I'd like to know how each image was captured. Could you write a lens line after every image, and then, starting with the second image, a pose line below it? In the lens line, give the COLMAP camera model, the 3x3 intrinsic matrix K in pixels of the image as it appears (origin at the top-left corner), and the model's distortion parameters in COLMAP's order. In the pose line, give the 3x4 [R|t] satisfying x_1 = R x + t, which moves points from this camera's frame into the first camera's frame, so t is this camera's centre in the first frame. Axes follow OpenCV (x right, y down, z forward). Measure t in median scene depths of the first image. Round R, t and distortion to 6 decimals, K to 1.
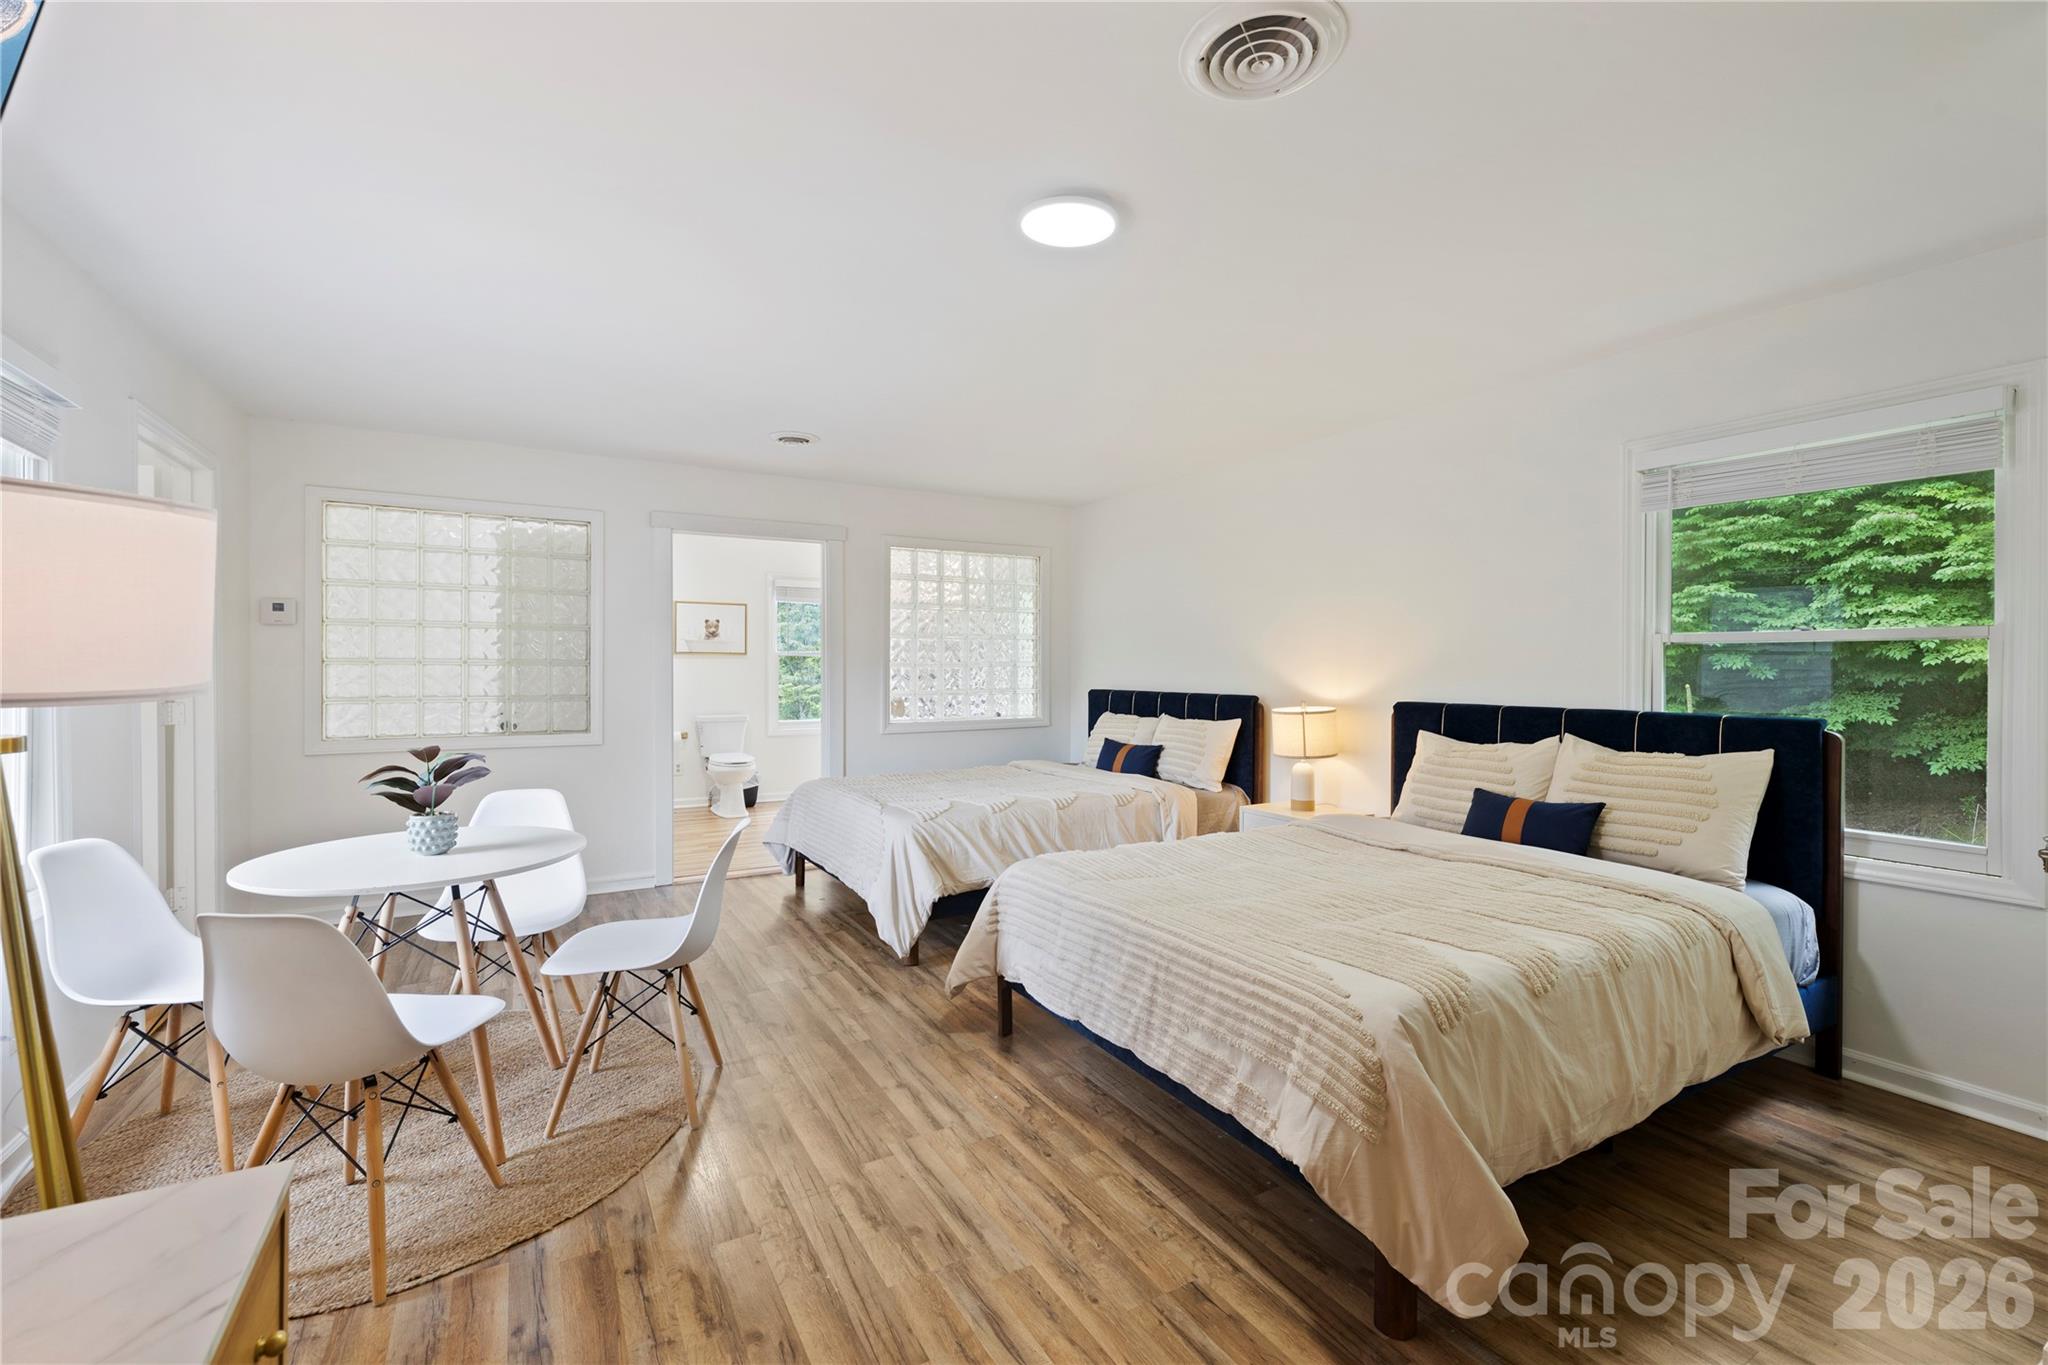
lens RADIAL K [[866.5, 0, 1029.7], [0, 866.5, 666.7], [0, 0, 1]] dist [-0.000235, -0.000124]
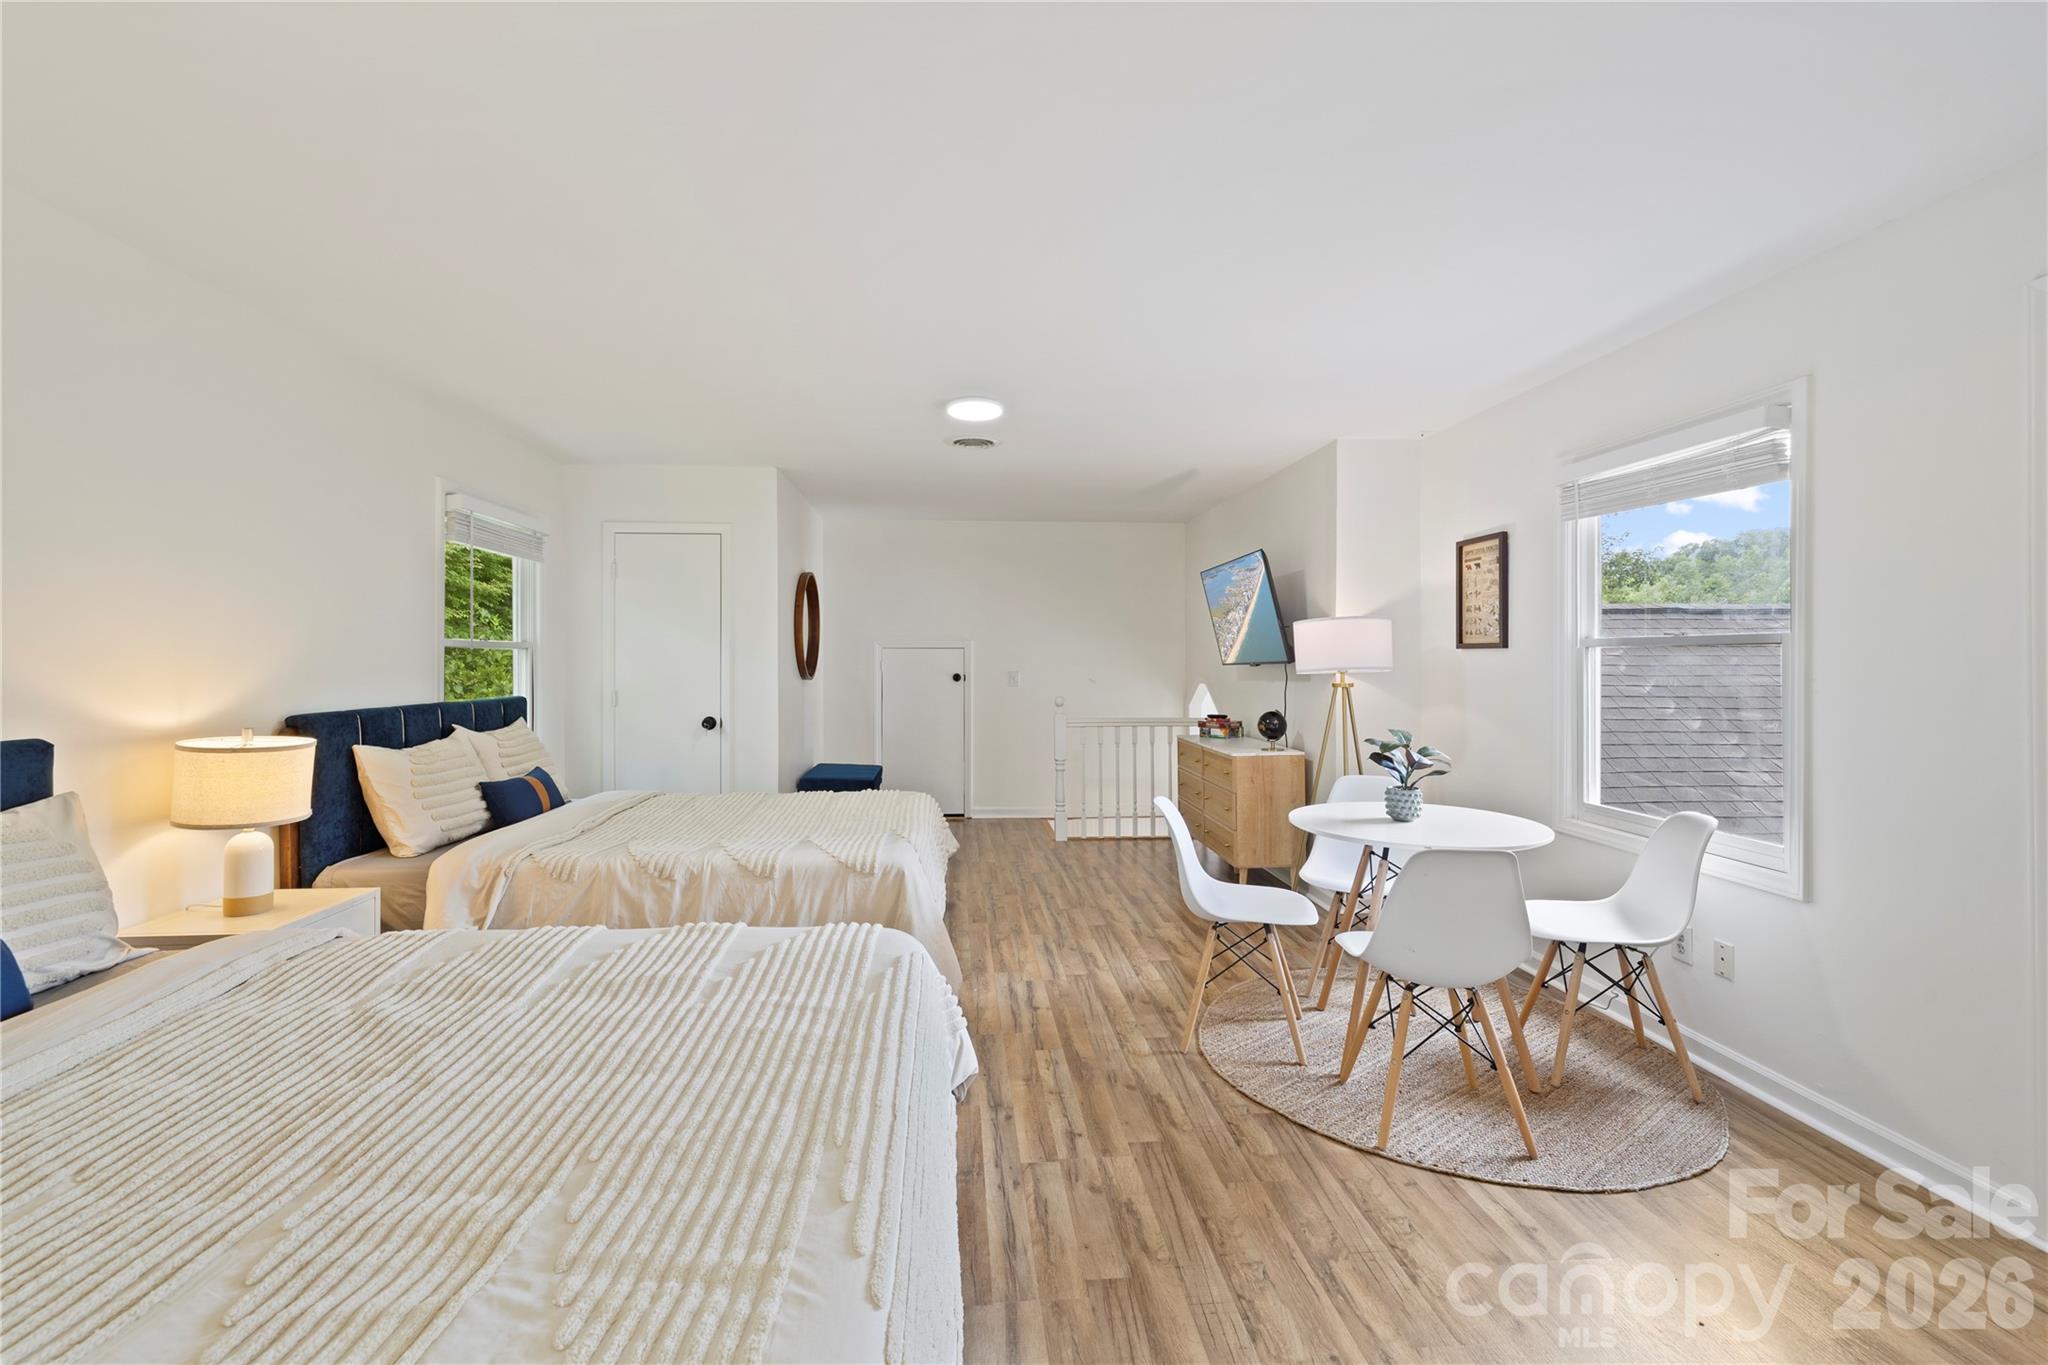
lens RADIAL K [[866.5, 0, 1029.7], [0, 866.5, 666.7], [0, 0, 1]] dist [-0.000235, -0.000124]
pose [[-0.902283, -0.000322, 0.431144, -0.621812], [0.001203, 0.999994, 0.003265, -0.001579], [-0.431143, 0.003465, -0.902277, 1.959855]]
